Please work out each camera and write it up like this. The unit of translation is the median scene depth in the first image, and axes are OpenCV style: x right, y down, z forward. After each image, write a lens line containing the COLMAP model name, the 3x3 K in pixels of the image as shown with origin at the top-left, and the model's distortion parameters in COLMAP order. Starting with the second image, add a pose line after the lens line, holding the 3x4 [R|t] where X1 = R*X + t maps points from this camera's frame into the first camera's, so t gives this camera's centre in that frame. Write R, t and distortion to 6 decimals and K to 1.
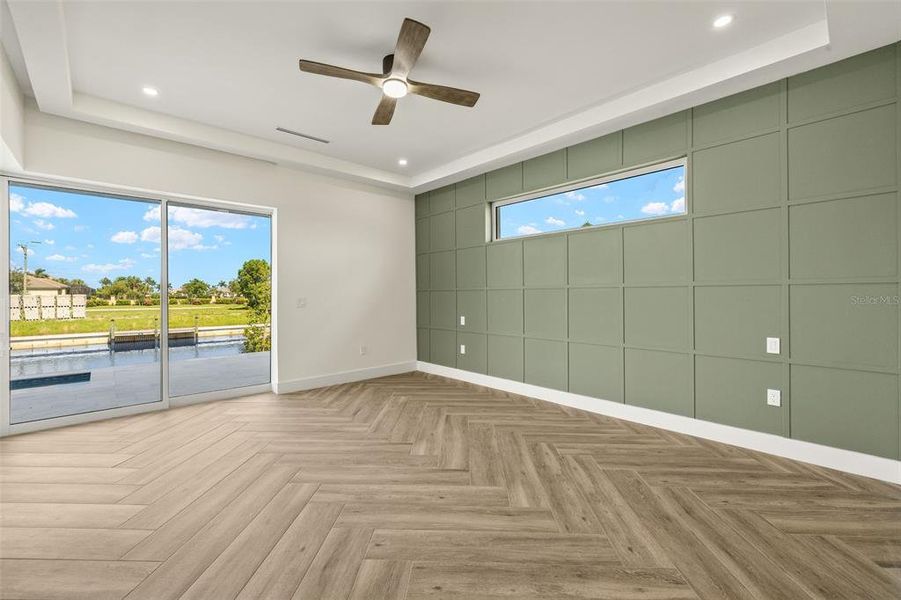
lens RADIAL K [[379.6, 0, 448.6], [0, 379.6, 296.6], [0, 0, 1]] dist [0.001352, 0.000098]
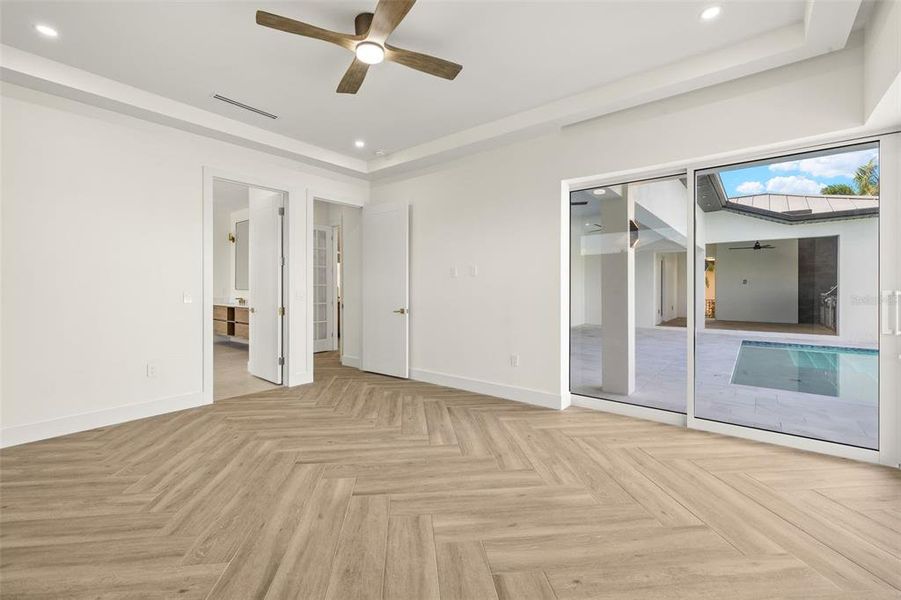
lens RADIAL K [[384.9, 0, 445.4], [0, 384.9, 287.5], [0, 0, 1]] dist [0.001515, 0.000140]
pose [[-0.989677, 0.005652, -0.143207, -0.103380], [0.004619, 0.999961, 0.007545, -0.007733], [0.143244, 0.006806, -0.989664, 1.080888]]
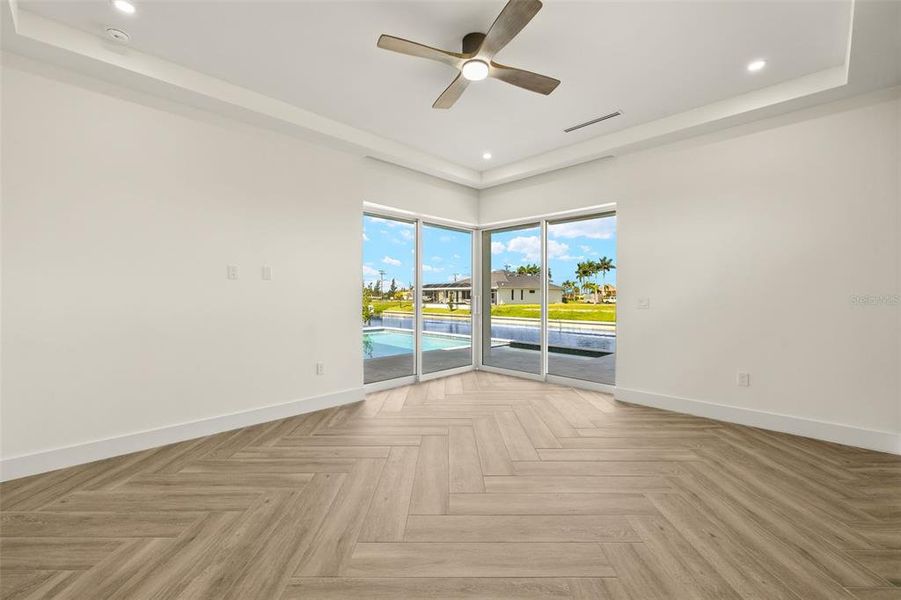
lens RADIAL K [[379.6, 0, 448.6], [0, 379.6, 296.6], [0, 0, 1]] dist [0.001352, 0.000098]
pose [[0.042740, 0.010792, -0.999028, 0.442376], [-0.007500, 0.999917, 0.010481, -0.004168], [0.999058, 0.007044, 0.042817, 0.507177]]
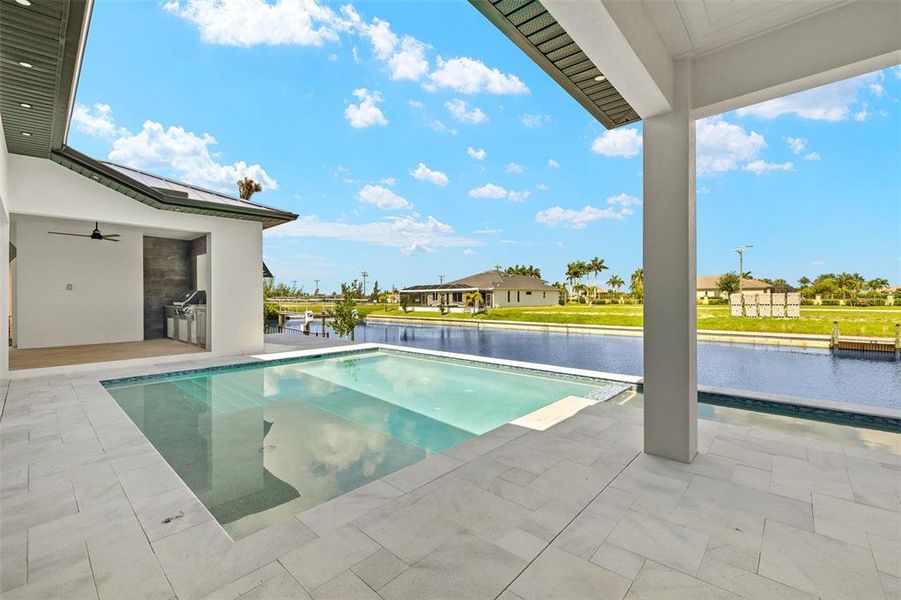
lens RADIAL K [[379.6, 0, 448.6], [0, 379.6, 296.6], [0, 0, 1]] dist [0.001352, 0.000098]
pose [[0.088130, 0.003203, -0.996104, -0.639813], [-0.002265, 0.999993, 0.003015, 0.019615], [0.996106, 0.001991, 0.088137, 0.311723]]
